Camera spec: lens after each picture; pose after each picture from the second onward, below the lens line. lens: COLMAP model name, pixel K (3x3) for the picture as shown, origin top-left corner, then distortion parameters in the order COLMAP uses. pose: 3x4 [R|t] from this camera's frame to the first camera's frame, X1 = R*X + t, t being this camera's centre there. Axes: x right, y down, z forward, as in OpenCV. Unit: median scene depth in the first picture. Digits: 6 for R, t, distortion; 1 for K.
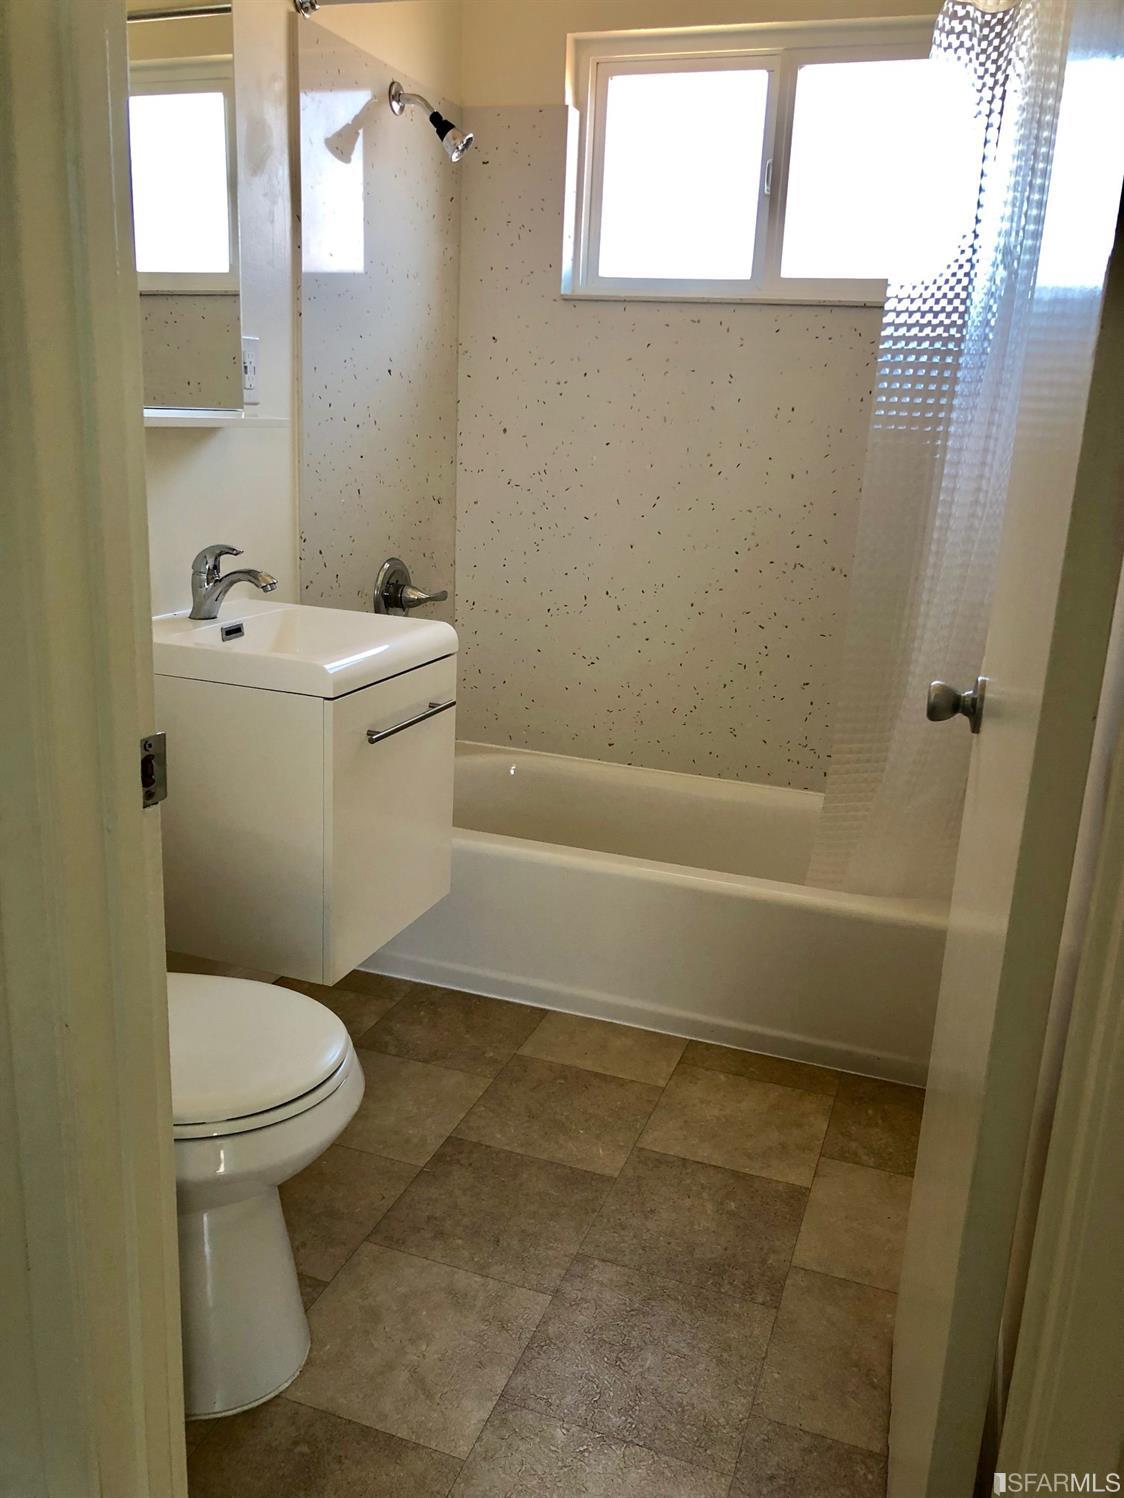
lens RADIAL K [[1219.7, 0, 571.2], [0, 1219.7, 738.5], [0, 0, 1]] dist [0.037064, -0.047805]
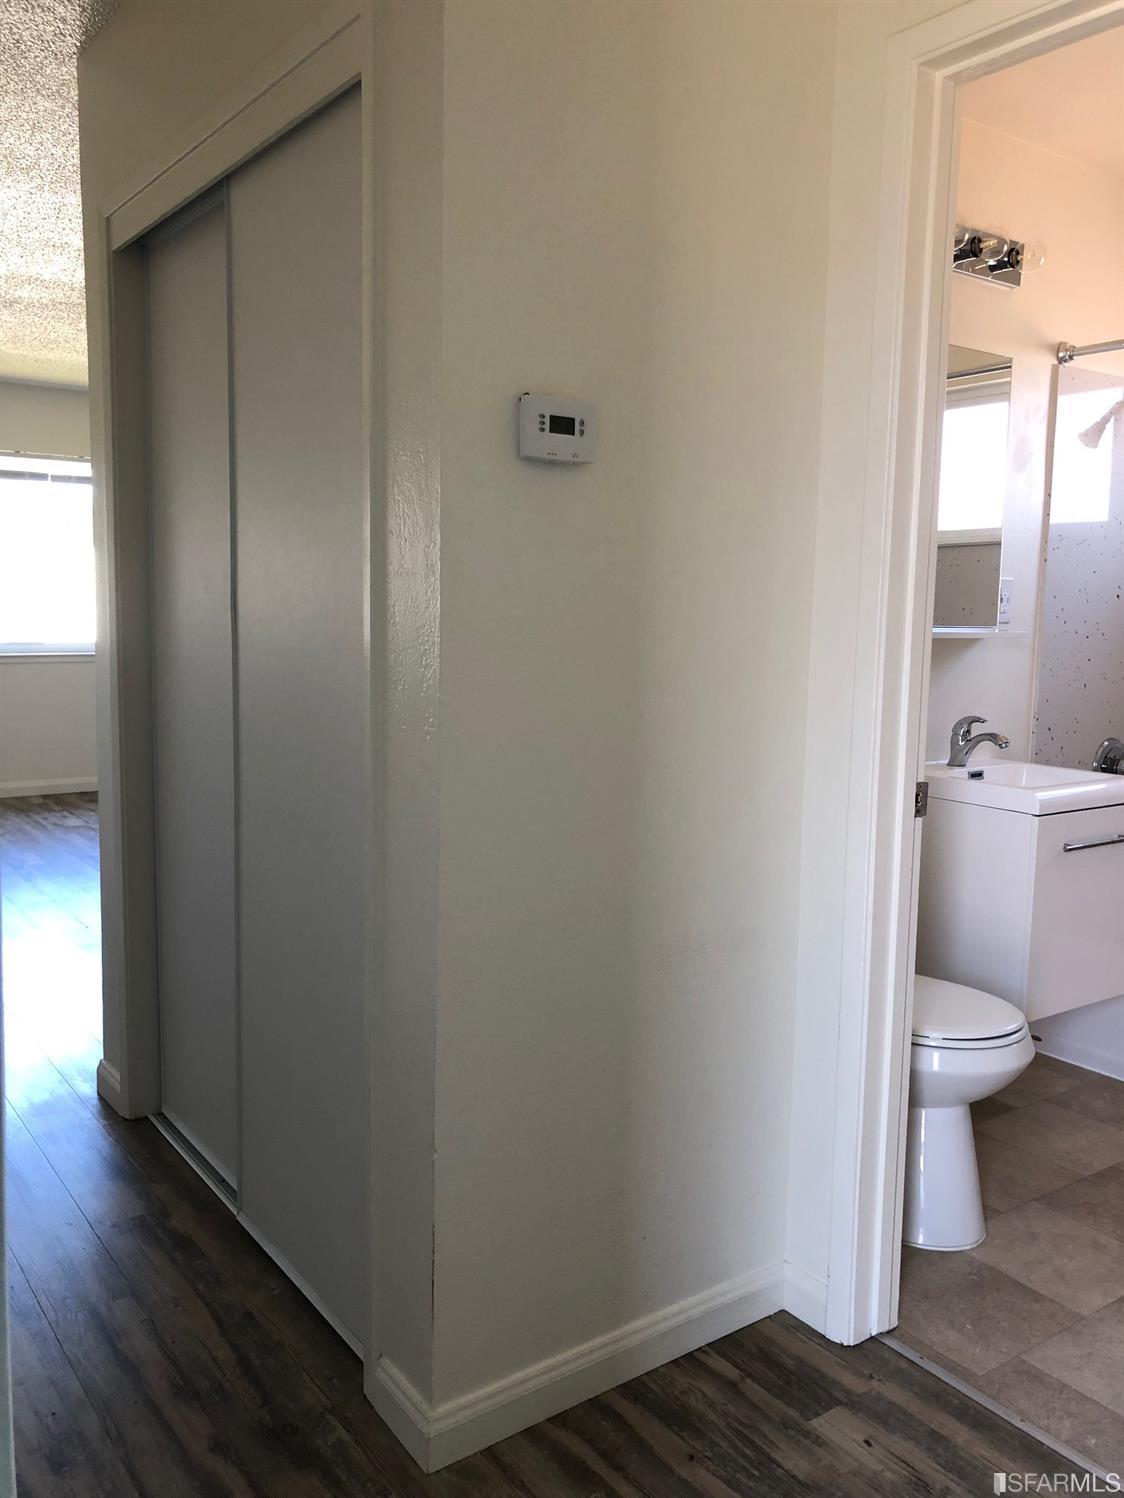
lens RADIAL K [[1219.7, 0, 571.2], [0, 1219.7, 738.5], [0, 0, 1]] dist [0.037064, -0.047805]
pose [[0.822570, 0.031813, -0.567773, 0.151315], [-0.130847, 0.982232, -0.134531, 0.128589], [0.553405, 0.184953, 0.812118, -0.452726]]
